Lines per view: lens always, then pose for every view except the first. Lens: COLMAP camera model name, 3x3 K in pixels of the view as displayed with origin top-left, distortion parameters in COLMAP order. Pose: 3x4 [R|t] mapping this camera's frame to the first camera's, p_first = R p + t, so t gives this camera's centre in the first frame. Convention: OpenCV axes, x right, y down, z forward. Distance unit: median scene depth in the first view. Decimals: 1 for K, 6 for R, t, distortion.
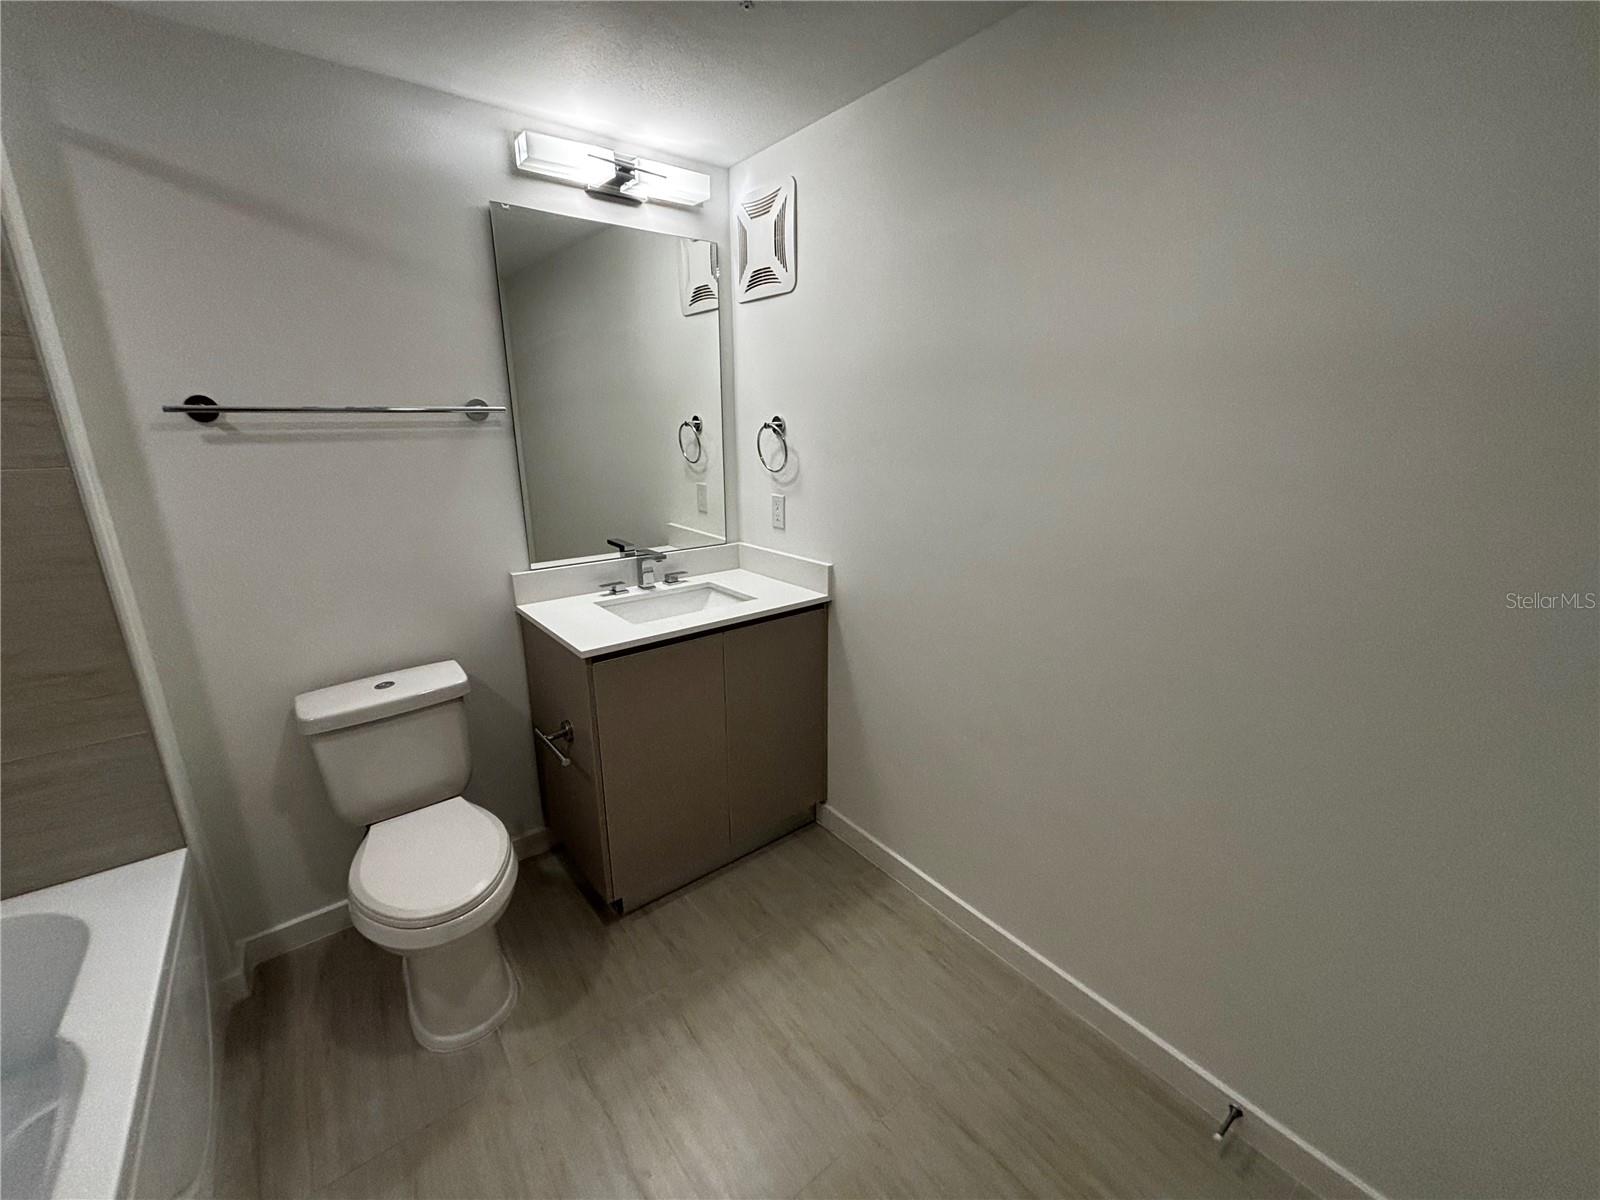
lens RADIAL K [[659.5, 0, 794.7], [0, 659.5, 595.3], [0, 0, 1]] dist [0.018387, -0.000888]
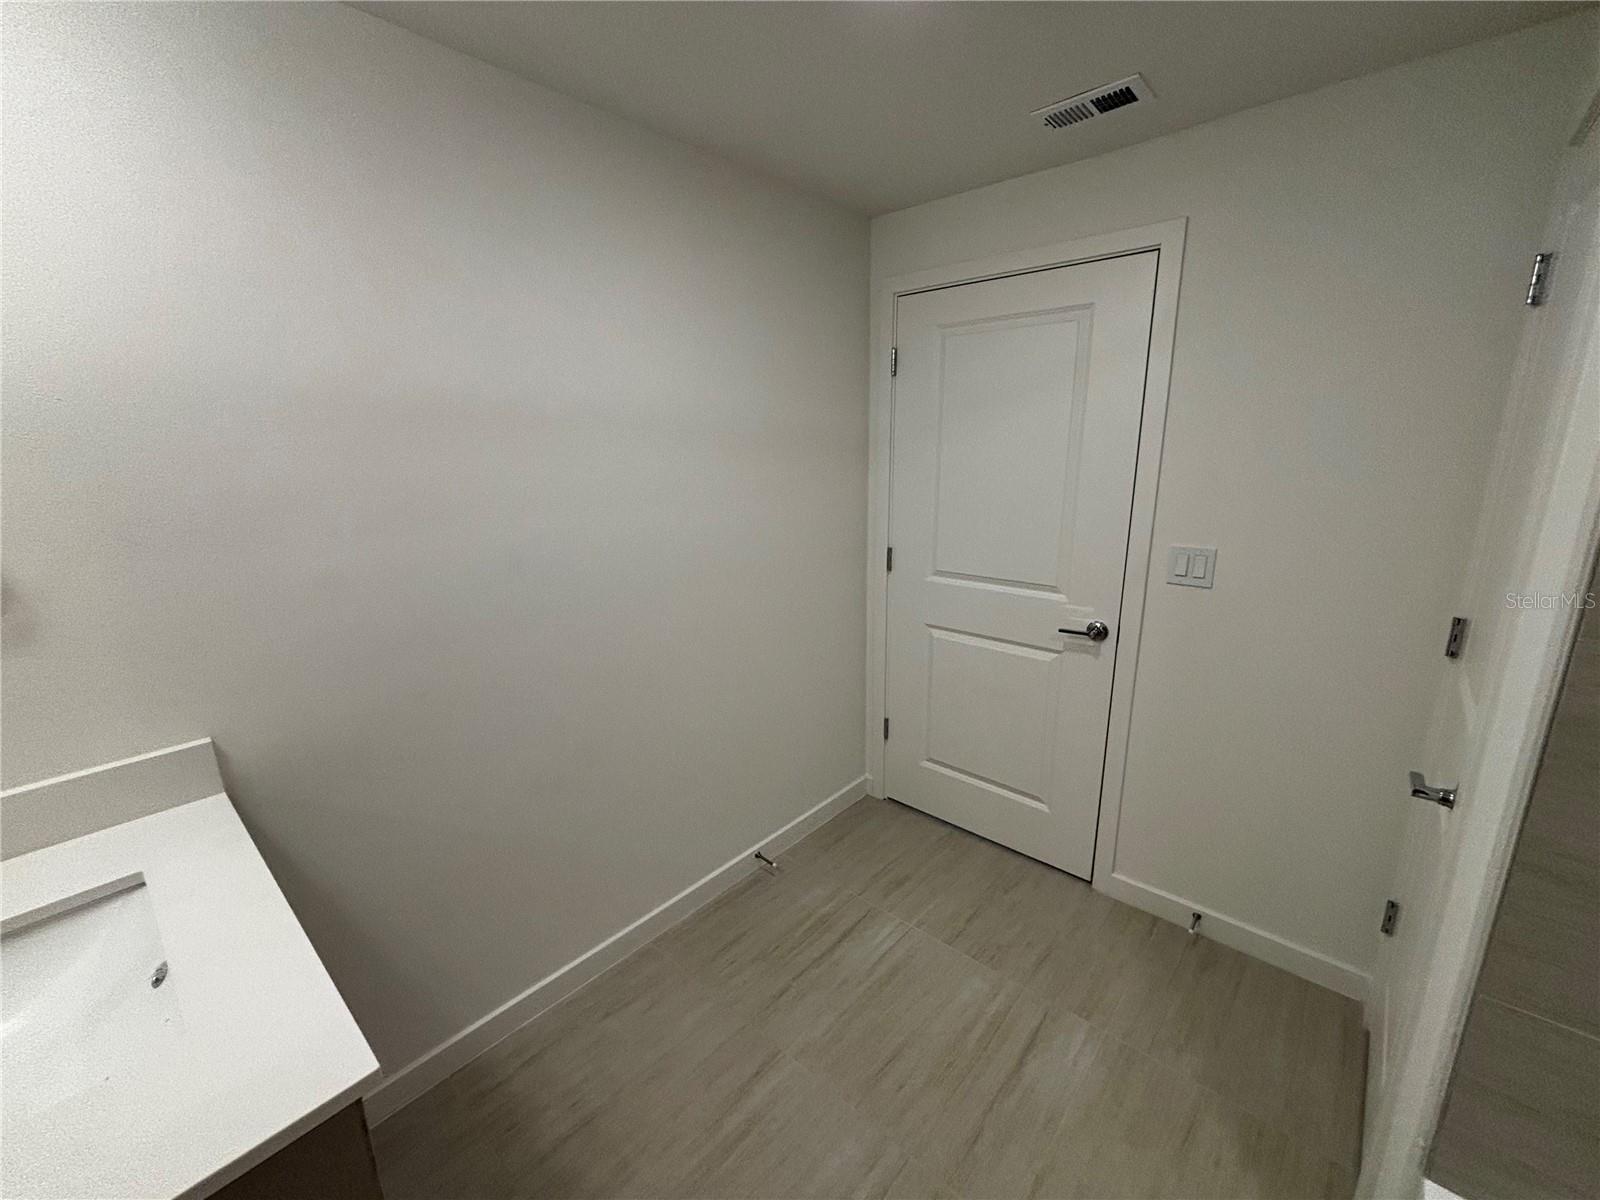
lens RADIAL K [[659.5, 0, 797.2], [0, 659.5, 600.5], [0, 0, 1]] dist [0.018387, -0.000888]
pose [[-0.175407, -0.226605, 0.958062, -0.627641], [0.270335, 0.924656, 0.268198, -0.198023], [-0.946653, 0.306041, -0.100932, 0.652516]]
